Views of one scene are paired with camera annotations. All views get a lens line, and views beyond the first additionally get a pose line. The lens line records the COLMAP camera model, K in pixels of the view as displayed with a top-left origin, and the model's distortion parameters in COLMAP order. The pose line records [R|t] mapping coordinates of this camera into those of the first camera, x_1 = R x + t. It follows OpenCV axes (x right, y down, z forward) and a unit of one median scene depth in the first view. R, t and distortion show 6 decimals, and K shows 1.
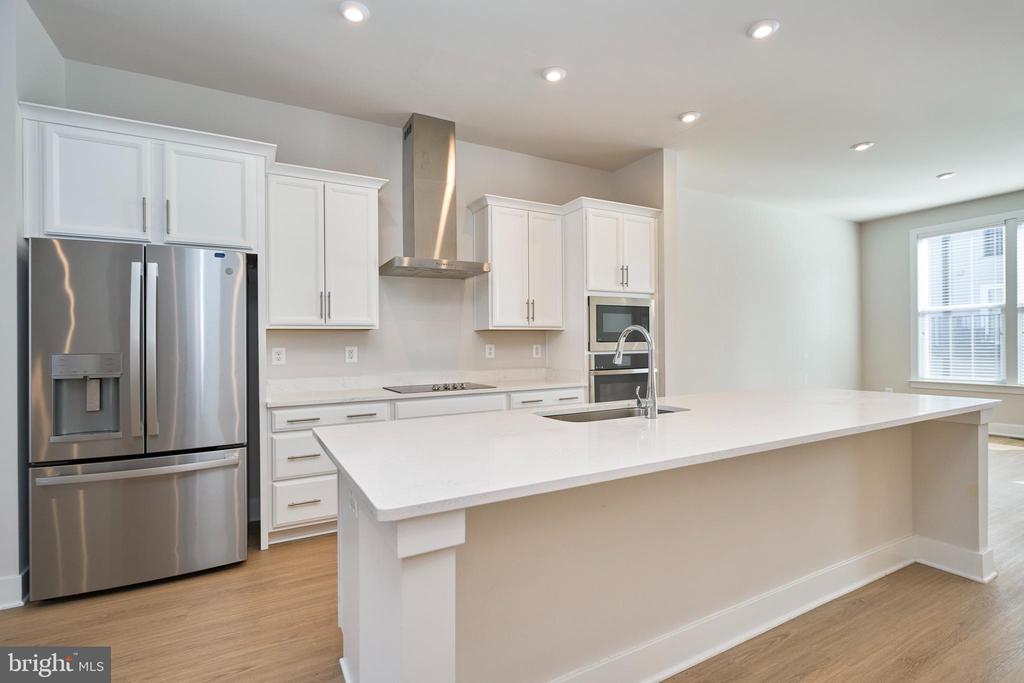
lens RADIAL K [[486.3, 0, 512.0], [0, 486.3, 341.5], [0, 0, 1]] dist [-0.000340, 0.000052]
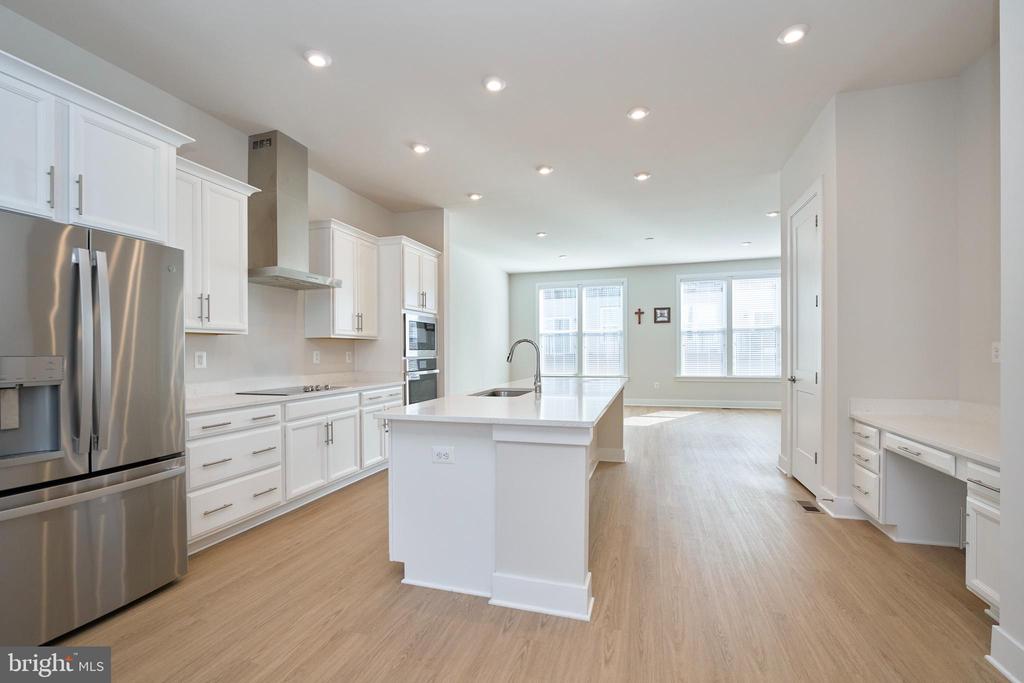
lens RADIAL K [[458.7, 0, 513.1], [0, 458.7, 348.6], [0, 0, 1]] dist [-0.000041, -0.000099]
pose [[0.716414, 0.012565, 0.697563, -0.477090], [-0.008565, 0.999921, -0.009216, 0.006821], [-0.697623, 0.000628, 0.716465, -0.062387]]
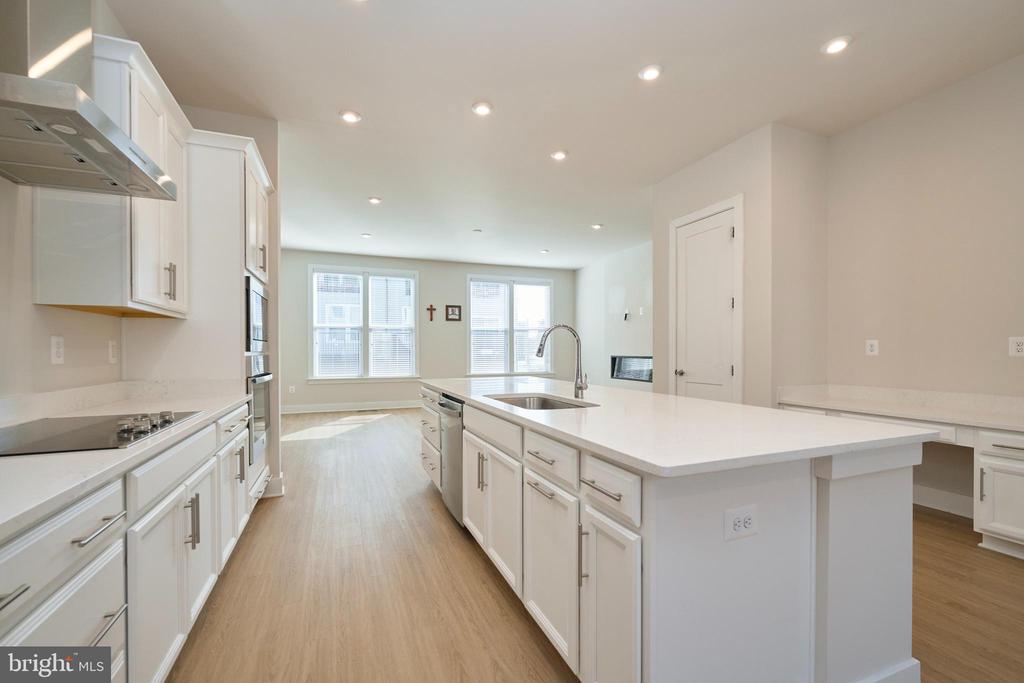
lens RADIAL K [[437.3, 0, 509.2], [0, 437.3, 352.6], [0, 0, 1]] dist [0.001995, 0.000160]
pose [[0.116584, 0.009528, 0.993135, -0.450466], [-0.008069, 0.999930, -0.008646, 0.023653], [-0.993148, -0.007006, 0.116653, 0.527840]]
